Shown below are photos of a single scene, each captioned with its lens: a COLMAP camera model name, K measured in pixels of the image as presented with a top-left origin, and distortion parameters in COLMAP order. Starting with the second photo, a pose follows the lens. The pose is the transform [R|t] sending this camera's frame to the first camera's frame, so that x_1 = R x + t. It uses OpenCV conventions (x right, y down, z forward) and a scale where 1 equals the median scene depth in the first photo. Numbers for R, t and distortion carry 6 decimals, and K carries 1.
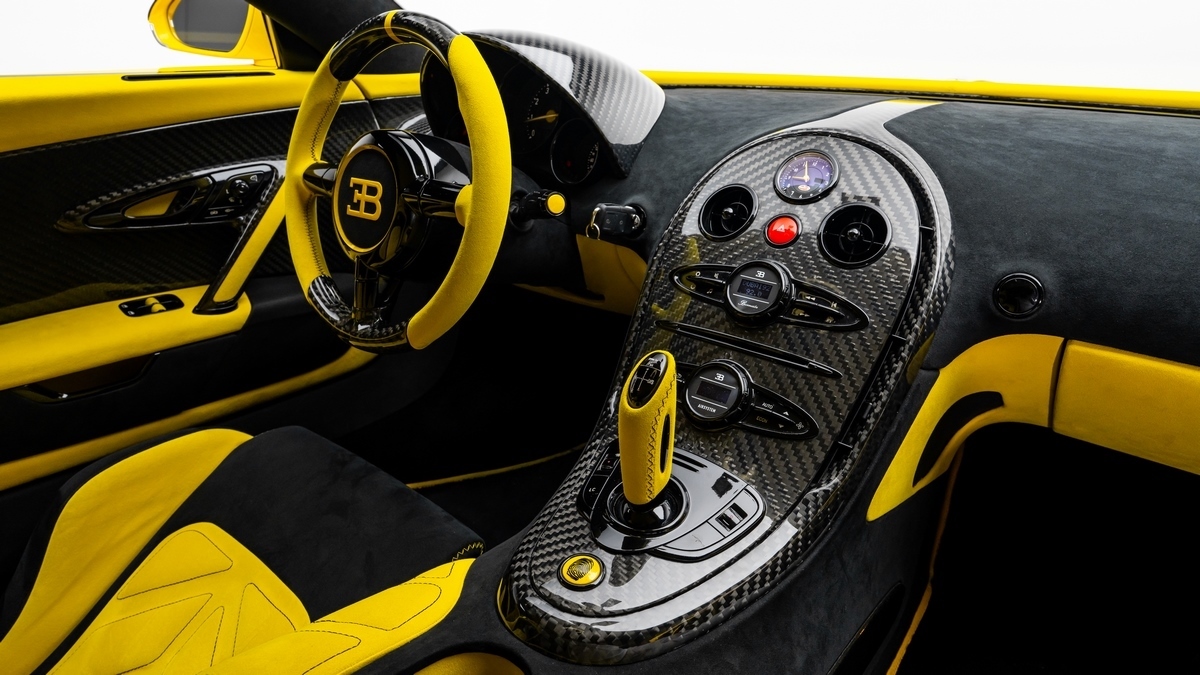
lens RADIAL K [[716.1, 0, 600.0], [0, 716.1, 337.5], [0, 0, 1]] dist [-0.050813, 0.031647]
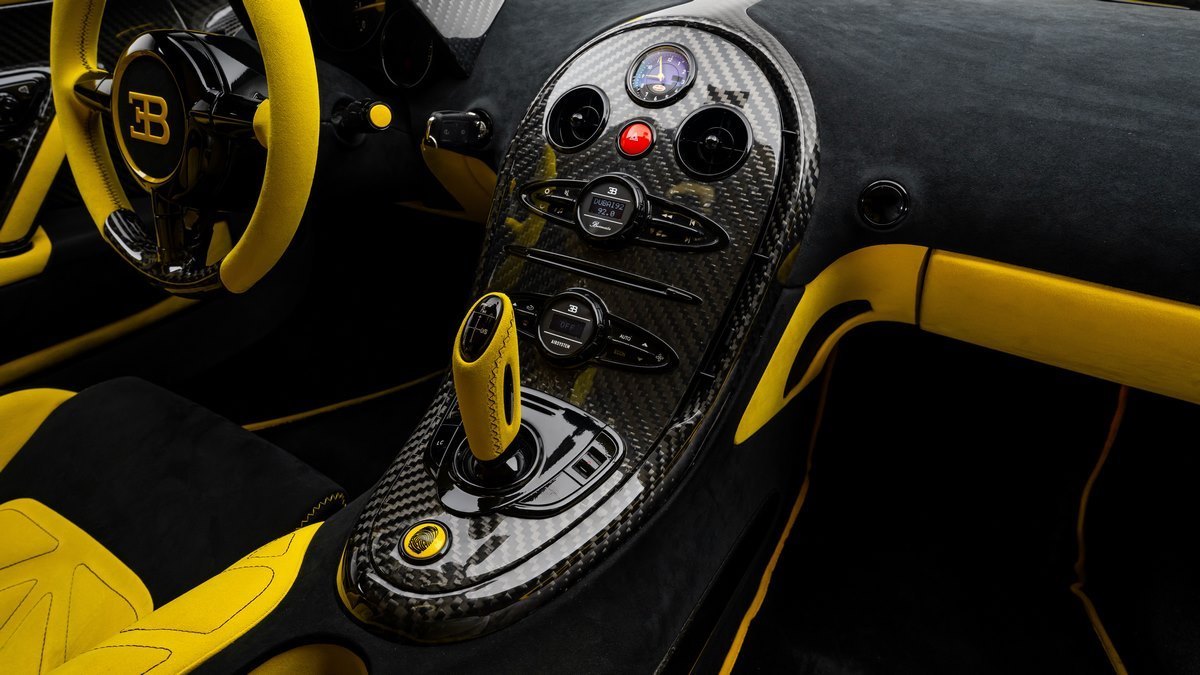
lens RADIAL K [[707.7, 0, 600.0], [0, 707.7, 337.5], [0, 0, 1]] dist [-0.050289, 0.030063]
pose [[0.989383, -0.075389, 0.124247, 0.078244], [0.054374, 0.984861, 0.164600, -0.049988], [-0.134775, -0.156097, 0.978504, 0.096914]]
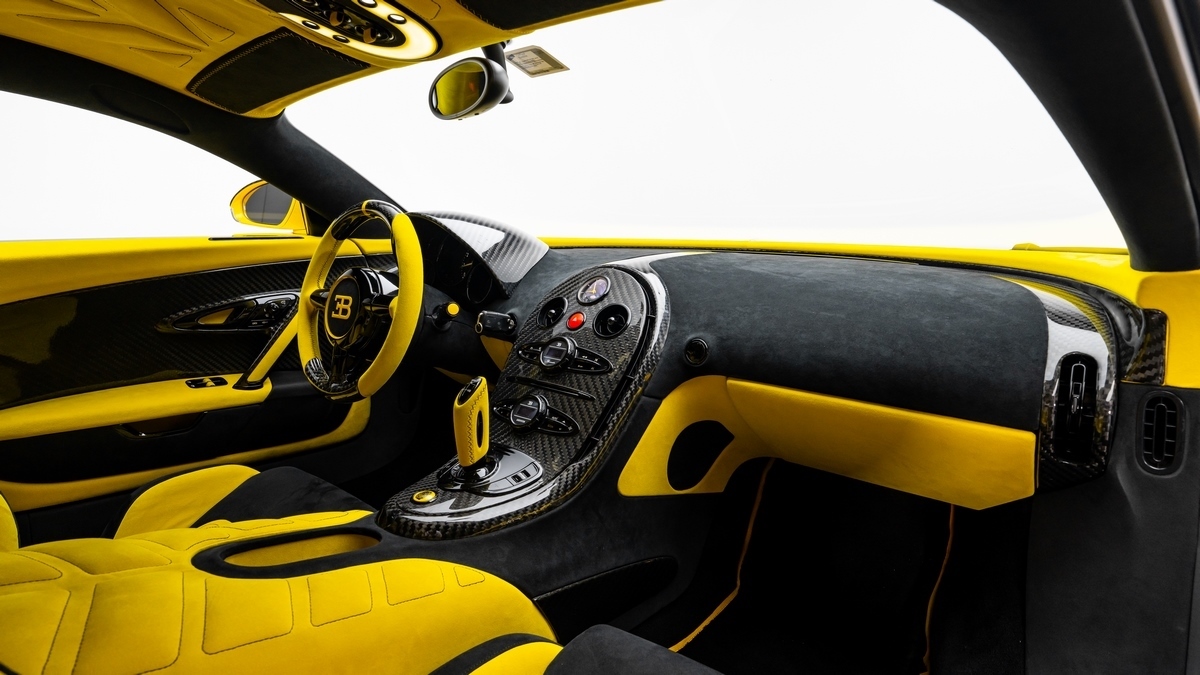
lens RADIAL K [[679.4, 0, 600.0], [0, 679.4, 337.5], [0, 0, 1]] dist [-0.032708, 0.000425]
pose [[0.999155, 0.004352, -0.040858, 0.357610], [-0.013564, 0.973571, -0.227982, 0.241160], [0.038786, 0.228343, 0.972808, -0.525671]]
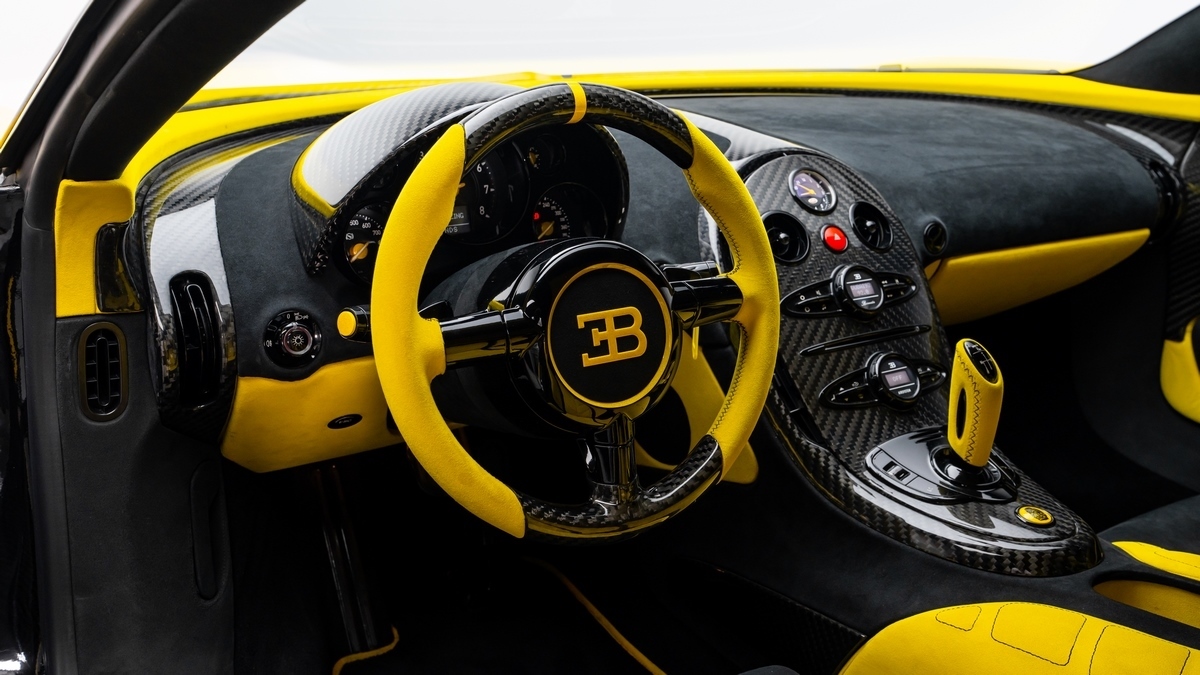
lens RADIAL K [[1144.6, 0, 600.0], [0, 1144.6, 337.5], [0, 0, 1]] dist [0.068586, 0.012957]
pose [[0.341548, -0.298659, 0.891150, -1.500752], [0.348725, 0.920756, 0.174927, -0.436592], [-0.872775, 0.251020, 0.418633, 0.558135]]
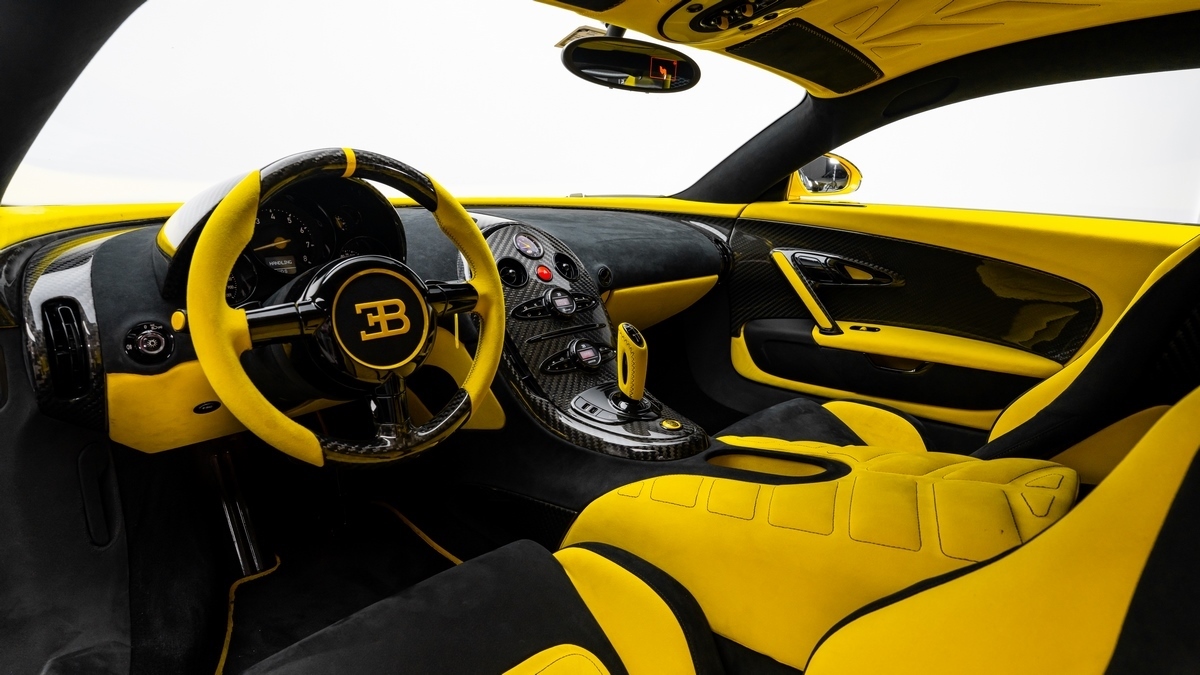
lens RADIAL K [[625.0, 0, 600.0], [0, 625.0, 337.5], [0, 0, 1]] dist [-0.061761, 0.030888]
pose [[0.091430, -0.245858, 0.964984, -1.290029], [0.371892, 0.907361, 0.195941, -0.248991], [-0.923762, 0.340955, 0.174392, 0.597752]]
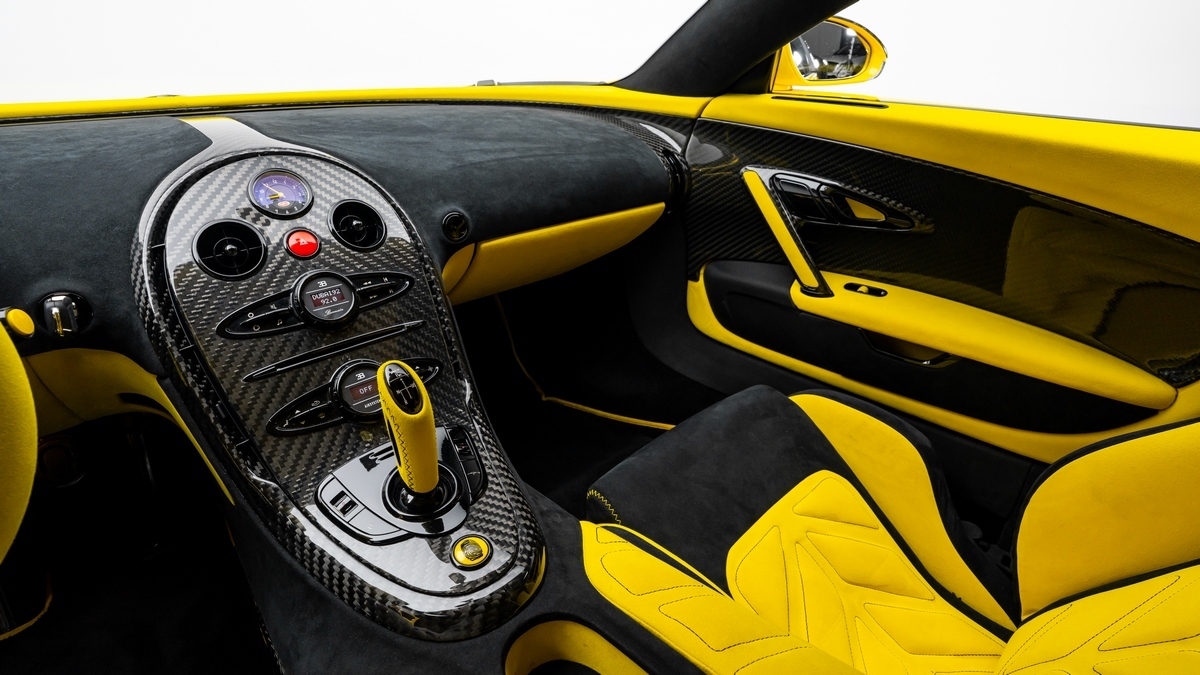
lens RADIAL K [[556.6, 0, 600.0], [0, 556.6, 337.5], [0, 0, 1]] dist [-0.055386, 0.000490]
pose [[0.144828, -0.459463, 0.876310, -0.458921], [0.372860, 0.845701, 0.381792, -0.168352], [-0.916516, 0.271446, 0.293796, 0.347588]]
